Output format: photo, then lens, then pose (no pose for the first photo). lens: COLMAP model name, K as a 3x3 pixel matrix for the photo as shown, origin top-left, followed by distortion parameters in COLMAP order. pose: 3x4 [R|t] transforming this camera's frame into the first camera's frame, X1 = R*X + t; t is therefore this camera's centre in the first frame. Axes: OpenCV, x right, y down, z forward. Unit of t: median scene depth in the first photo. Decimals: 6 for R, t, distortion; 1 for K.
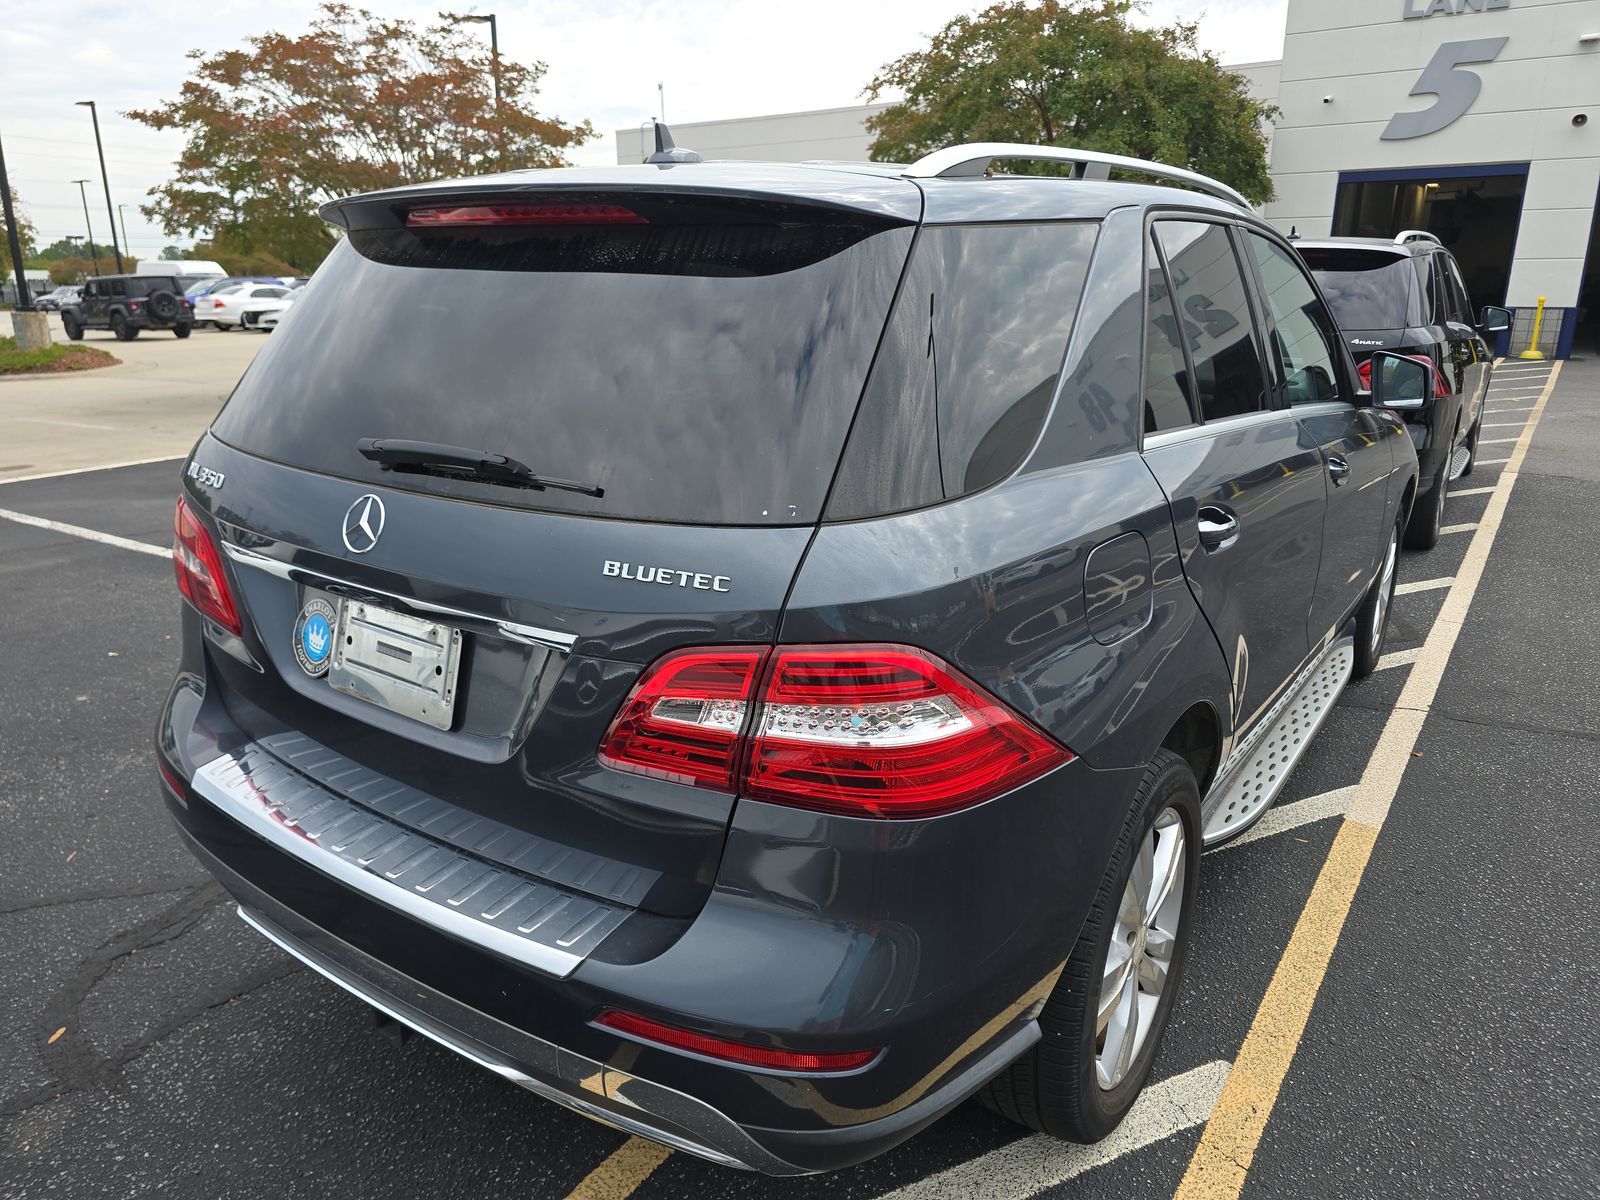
lens RADIAL K [[1078.8, 0, 799.3], [0, 1078.8, 602.2], [0, 0, 1]] dist [0.001535, 0.000679]
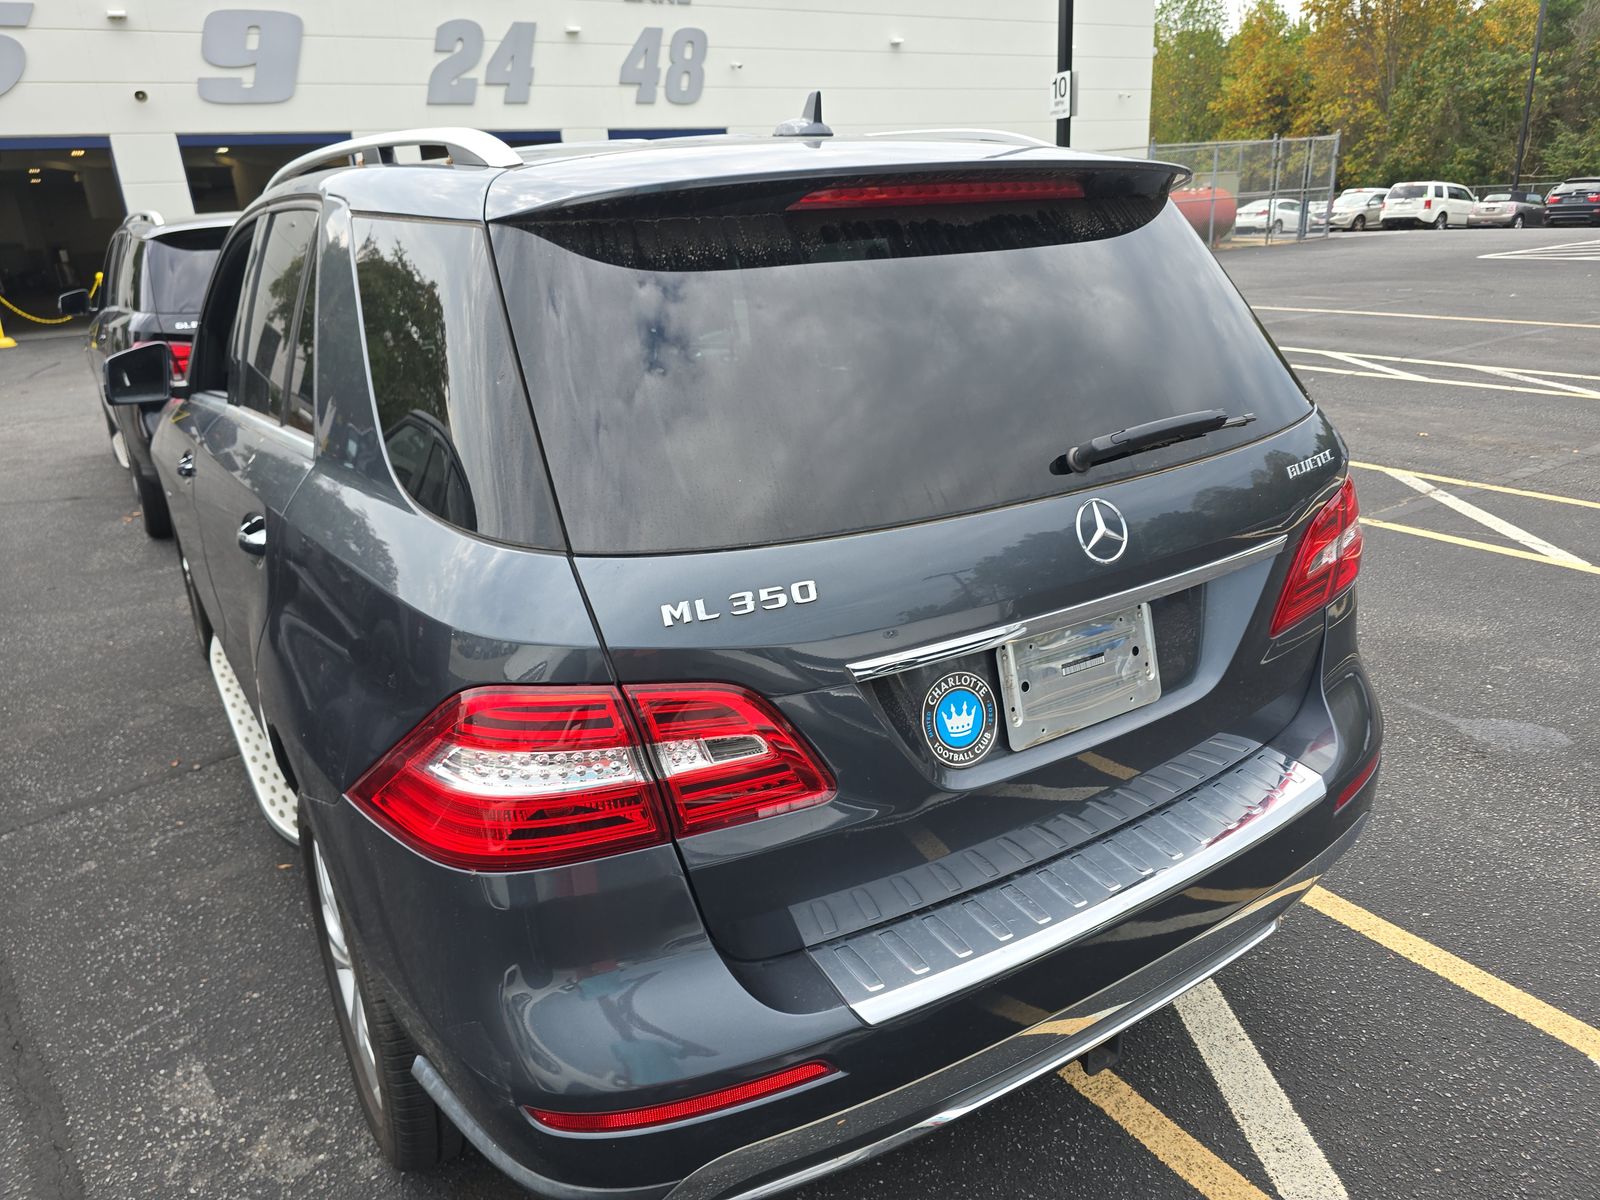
lens RADIAL K [[1070.1, 0, 800.0], [0, 1070.1, 600.0], [0, 0, 1]] dist [0.038049, -0.034018]
pose [[0.381019, -0.332254, 0.862805, -1.158586], [0.314861, 0.924047, 0.216793, -0.263096], [-0.869303, 0.189061, 0.456693, 0.721491]]
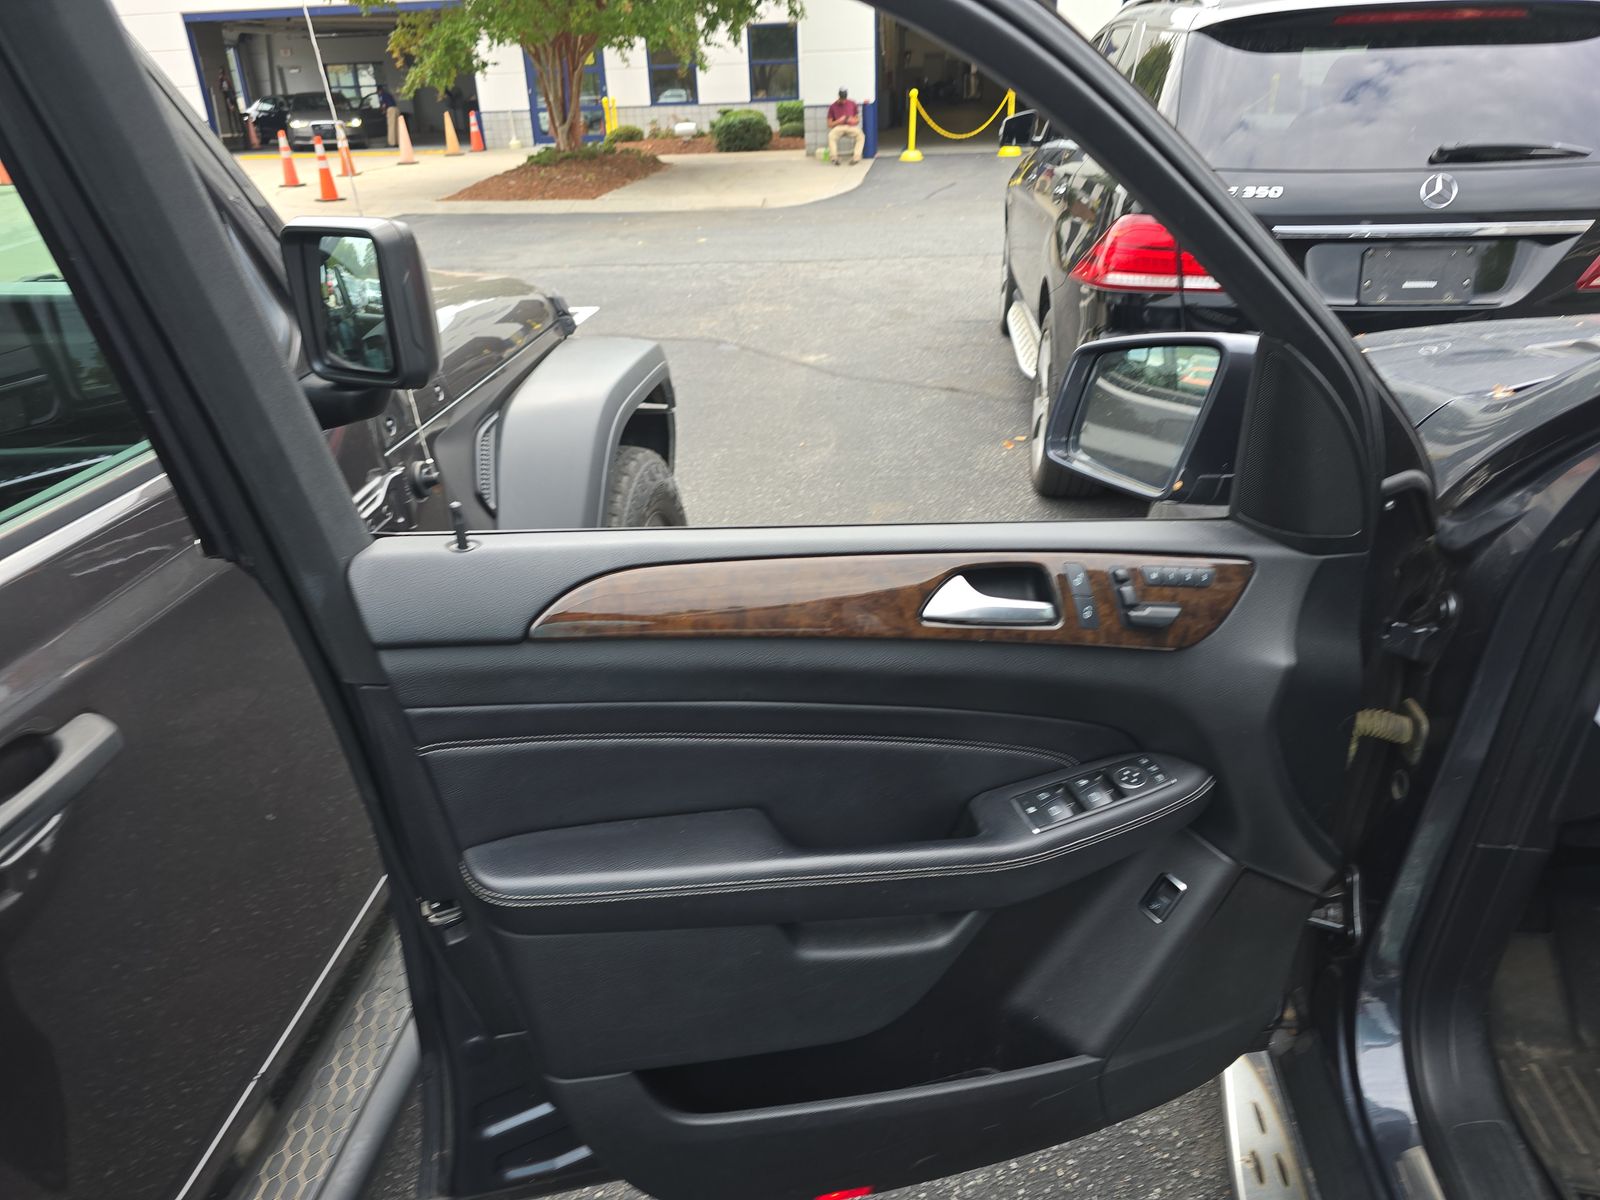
lens RADIAL K [[1070.1, 0, 800.0], [0, 1070.1, 600.0], [0, 0, 1]] dist [0.038049, -0.034018]
pose [[0.893737, -0.227809, 0.386442, -0.342391], [0.164614, 0.967909, 0.189880, -0.669267], [-0.417297, -0.106089, 0.902557, 2.117570]]
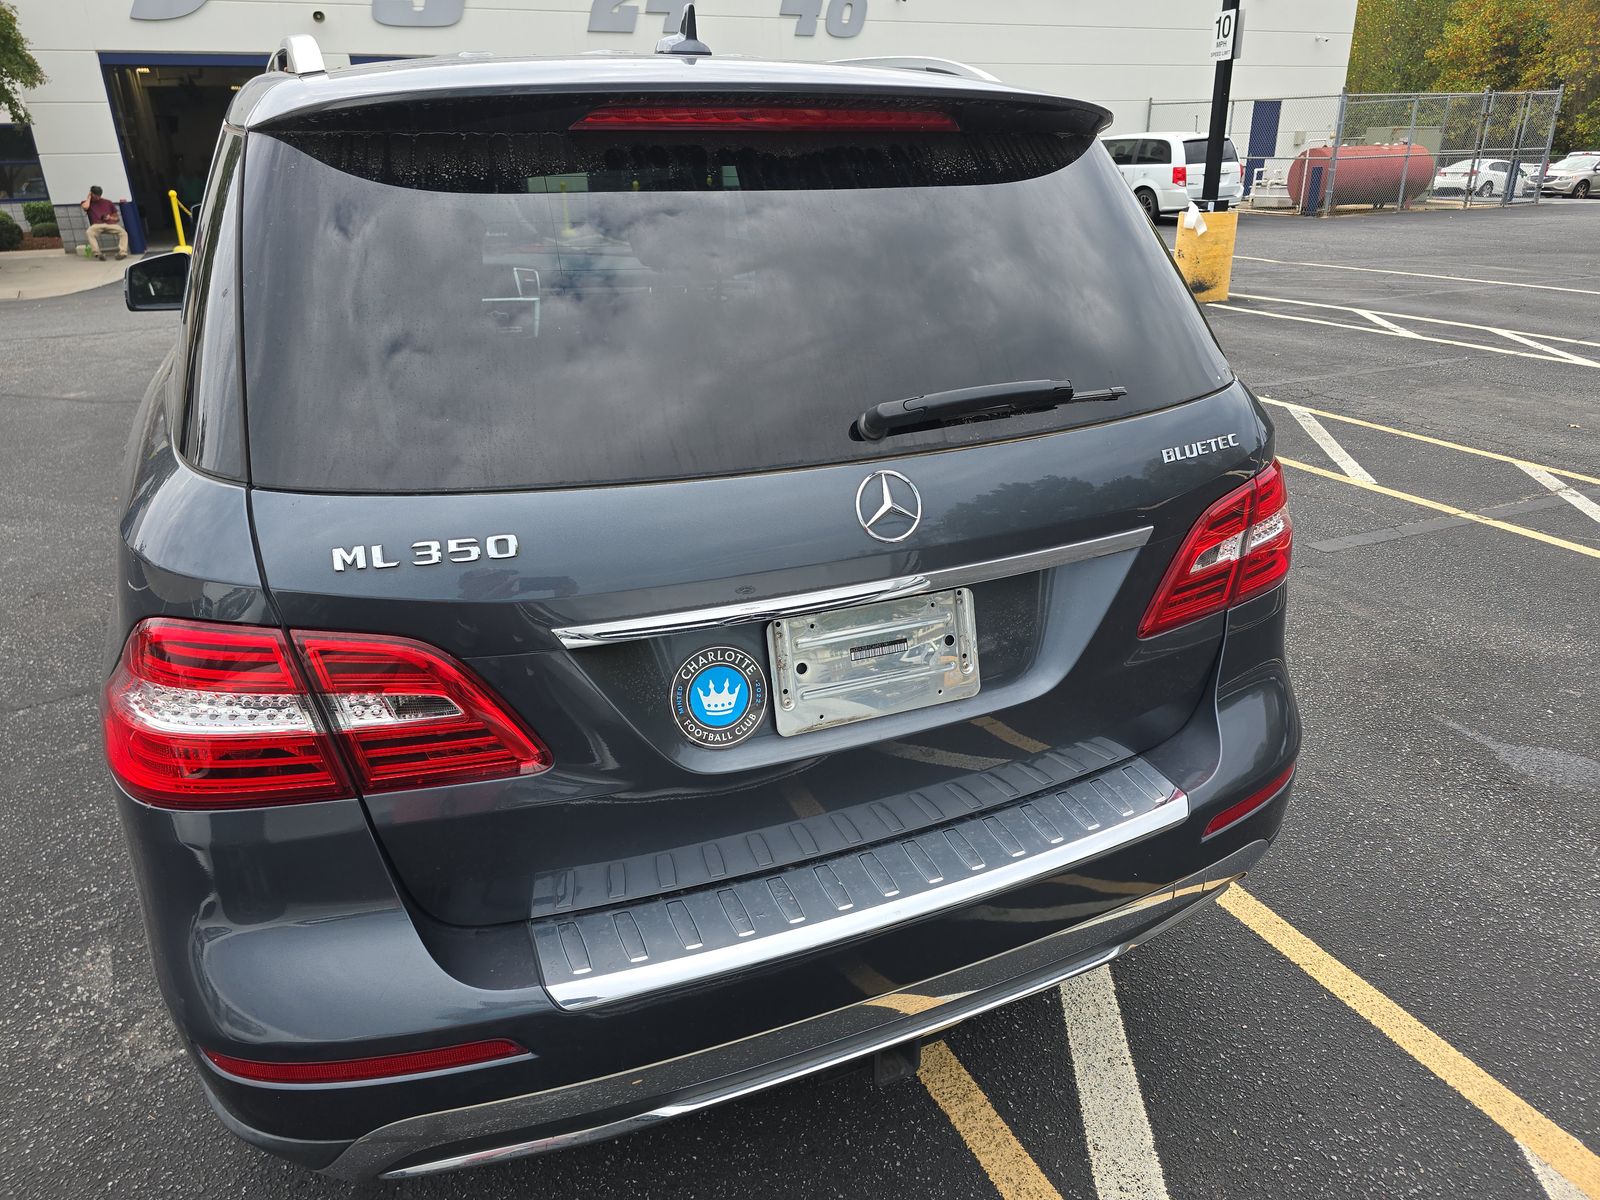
lens RADIAL K [[1065.4, 0, 800.1], [0, 1065.4, 596.2], [0, 0, 1]] dist [0.037326, -0.031675]
pose [[0.513401, -0.332937, 0.790932, -0.981072], [0.263684, 0.938287, 0.223805, -0.184360], [-0.816633, 0.093654, 0.569507, 0.524506]]
